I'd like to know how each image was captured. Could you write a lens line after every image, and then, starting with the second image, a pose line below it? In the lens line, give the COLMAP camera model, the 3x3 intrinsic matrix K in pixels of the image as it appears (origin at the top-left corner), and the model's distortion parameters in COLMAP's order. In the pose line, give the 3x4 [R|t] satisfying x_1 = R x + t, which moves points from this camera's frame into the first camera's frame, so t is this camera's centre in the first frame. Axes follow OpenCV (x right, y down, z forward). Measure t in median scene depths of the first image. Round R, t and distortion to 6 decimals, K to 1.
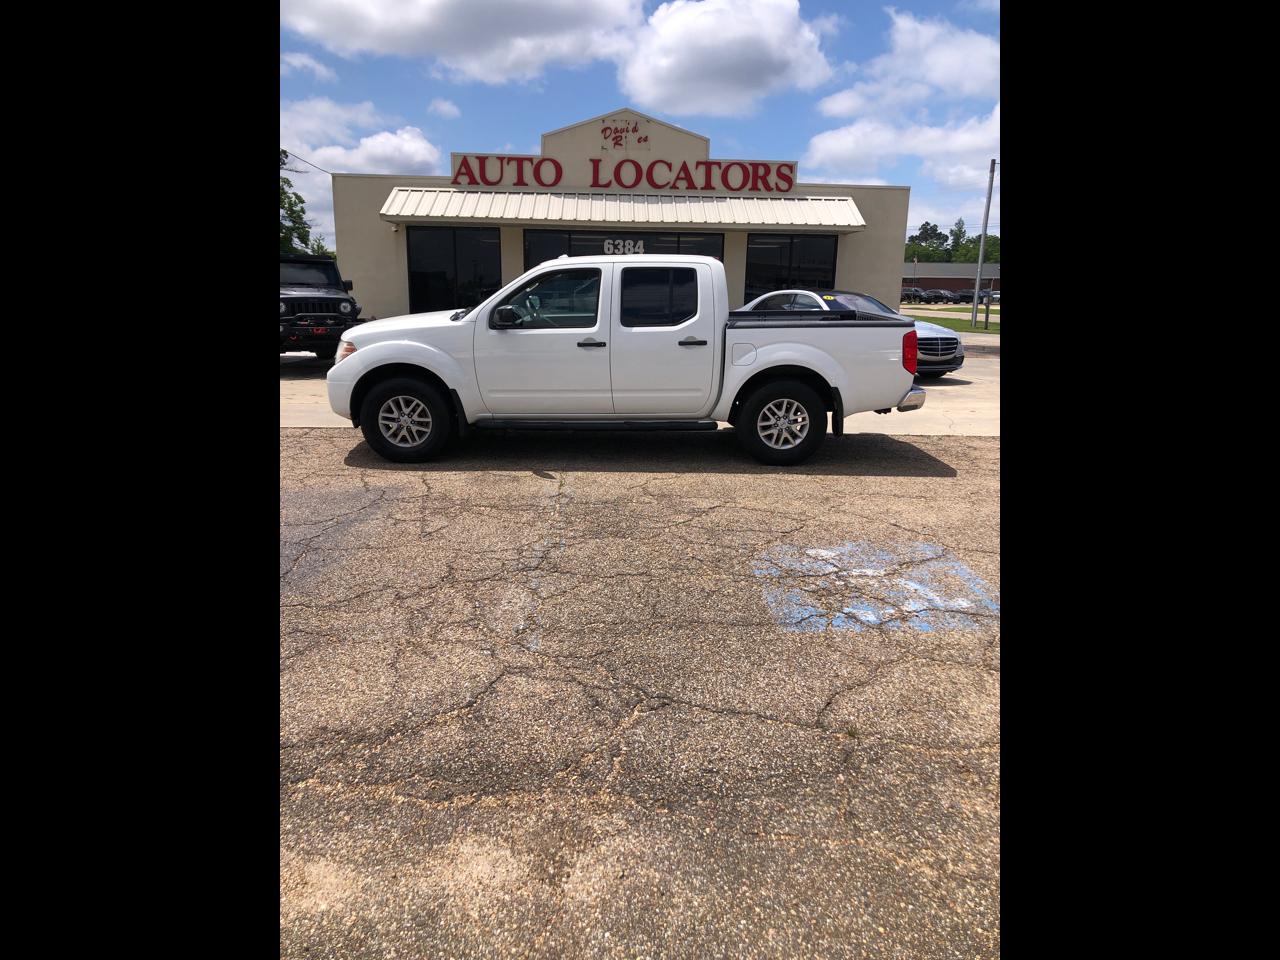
lens RADIAL K [[801.3, 0, 639.8], [0, 801.3, 454.5], [0, 0, 1]] dist [0.012865, -0.006969]
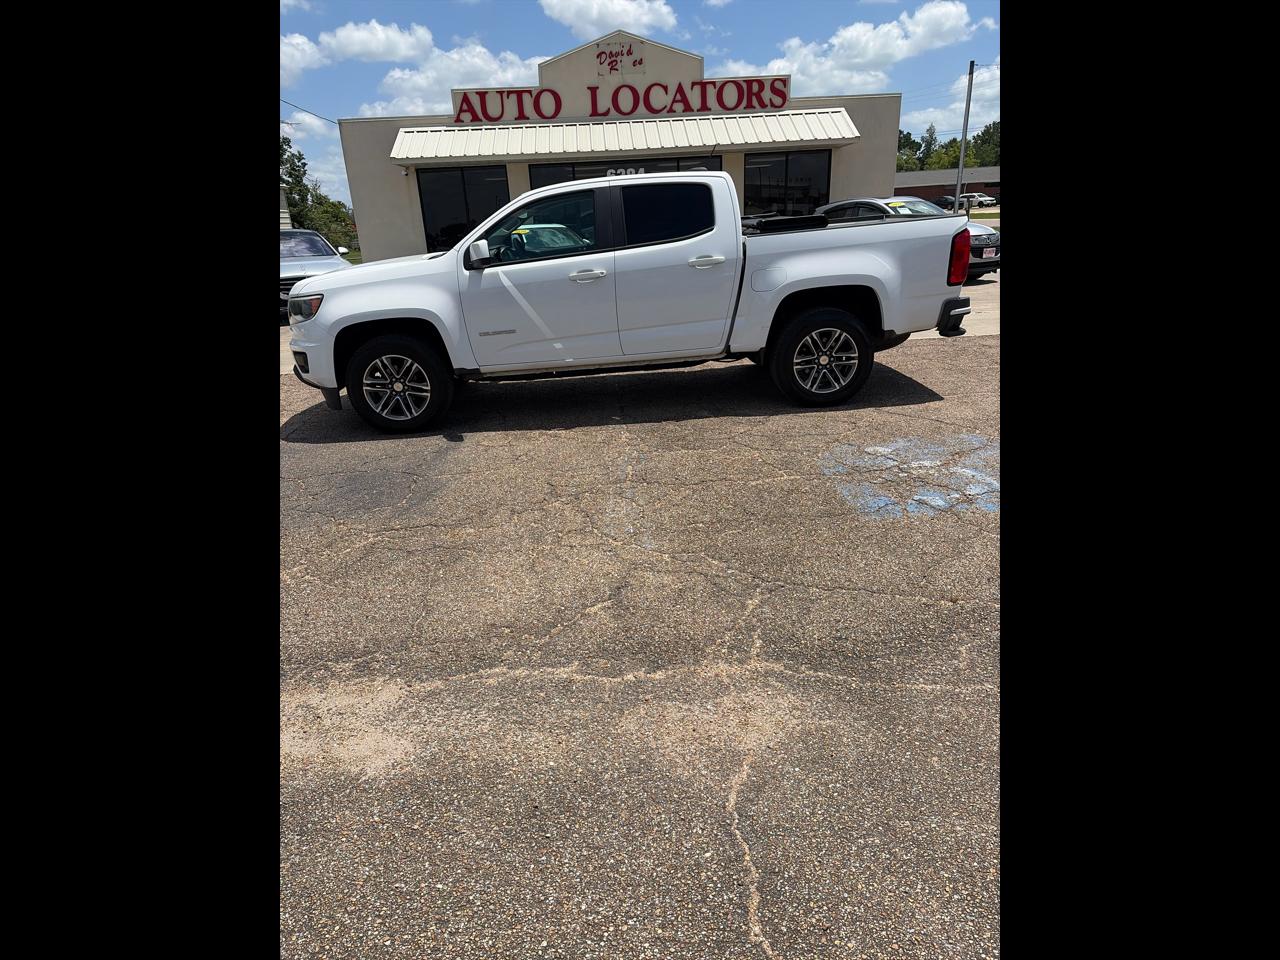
lens RADIAL K [[733.4, 0, 634.0], [0, 733.4, 489.1], [0, 0, 1]] dist [0.017032, -0.011501]
pose [[0.997815, -0.065215, -0.010596, -0.038672], [0.066066, 0.986636, 0.148943, 0.001322], [0.000741, -0.149317, 0.988789, -0.002656]]
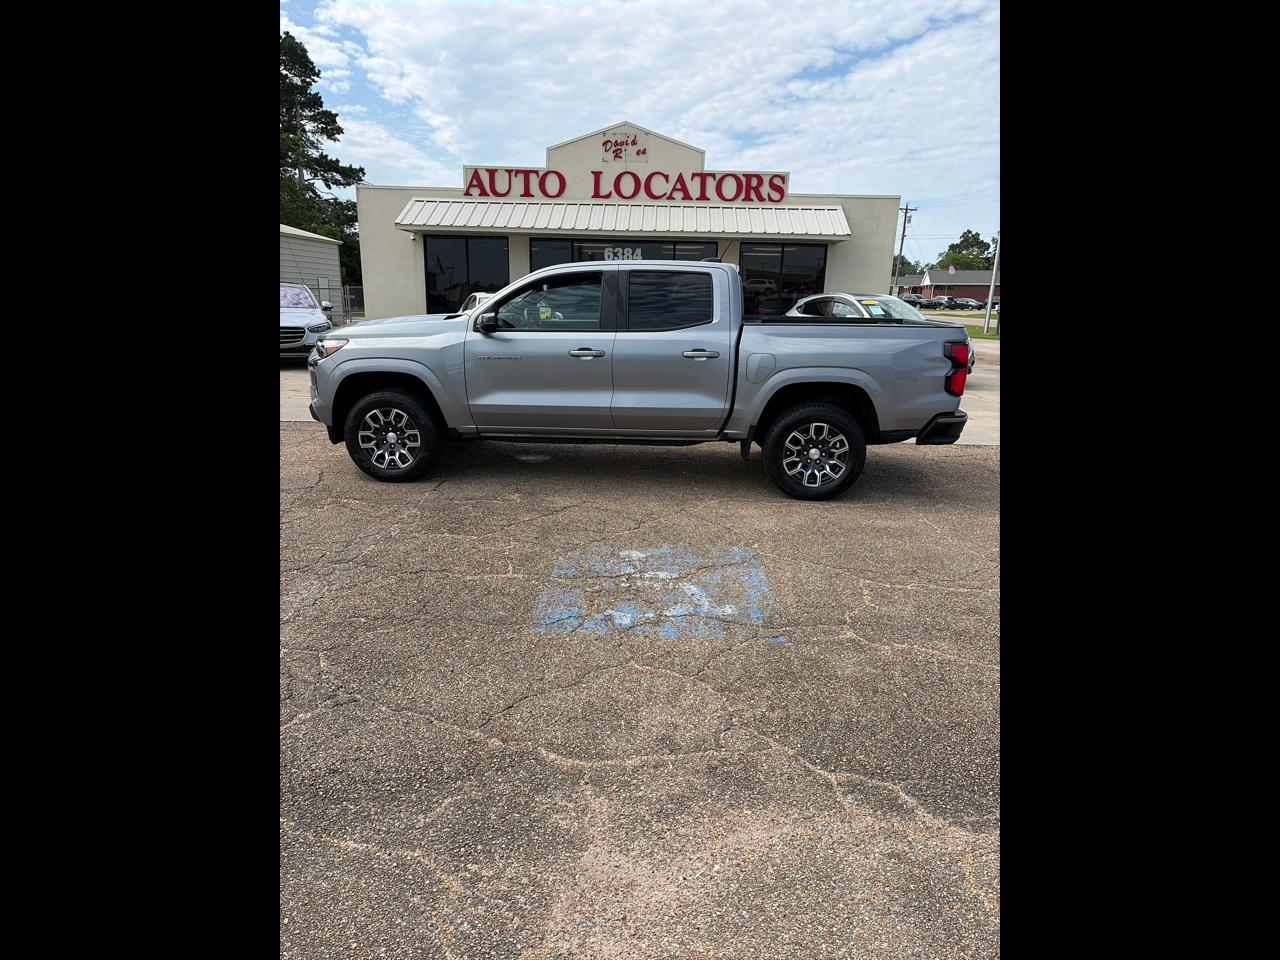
lens RADIAL K [[733.4, 0, 633.9], [0, 733.4, 478.0], [0, 0, 1]] dist [0.017032, -0.011501]
pose [[0.996917, 0.025549, -0.074188, 0.112544], [-0.022405, 0.998828, 0.042904, -0.006596], [0.075197, -0.041109, 0.996321, 0.021477]]
